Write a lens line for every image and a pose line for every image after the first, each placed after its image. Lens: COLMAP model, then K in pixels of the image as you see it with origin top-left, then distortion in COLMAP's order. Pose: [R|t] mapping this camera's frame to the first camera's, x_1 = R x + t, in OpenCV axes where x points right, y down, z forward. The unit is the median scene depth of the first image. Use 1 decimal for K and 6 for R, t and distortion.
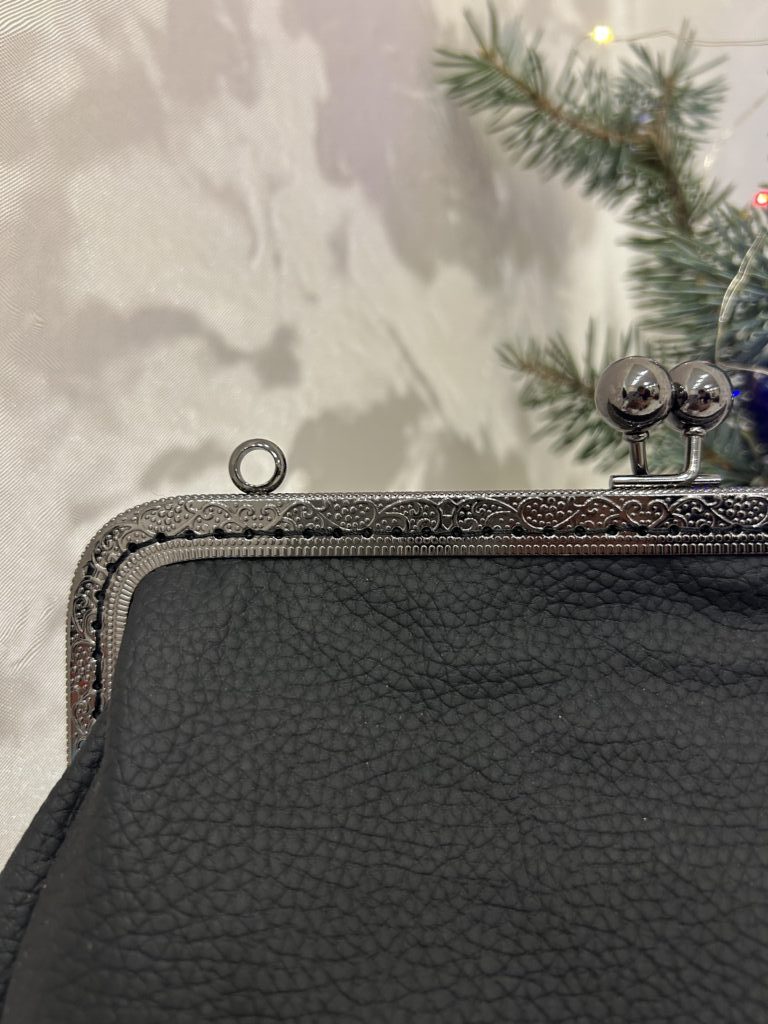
lens RADIAL K [[806.5, 0, 384.0], [0, 806.5, 512.0], [0, 0, 1]] dist [0.030611, -0.078253]
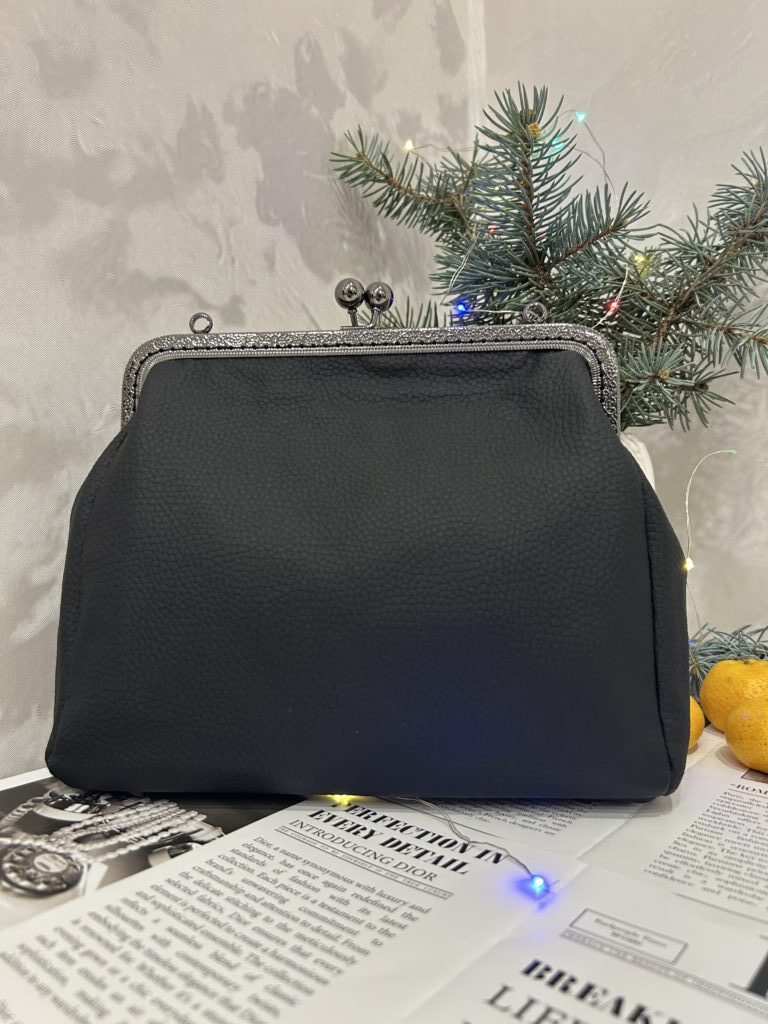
lens RADIAL K [[790.9, 0, 388.6], [0, 790.9, 508.4], [0, 0, 1]] dist [0.111183, -0.175455]
pose [[0.999162, 0.009104, -0.039902, 0.526989], [-0.012456, 0.996340, -0.084564, 0.715941], [0.038986, 0.084991, 0.995619, -1.387668]]
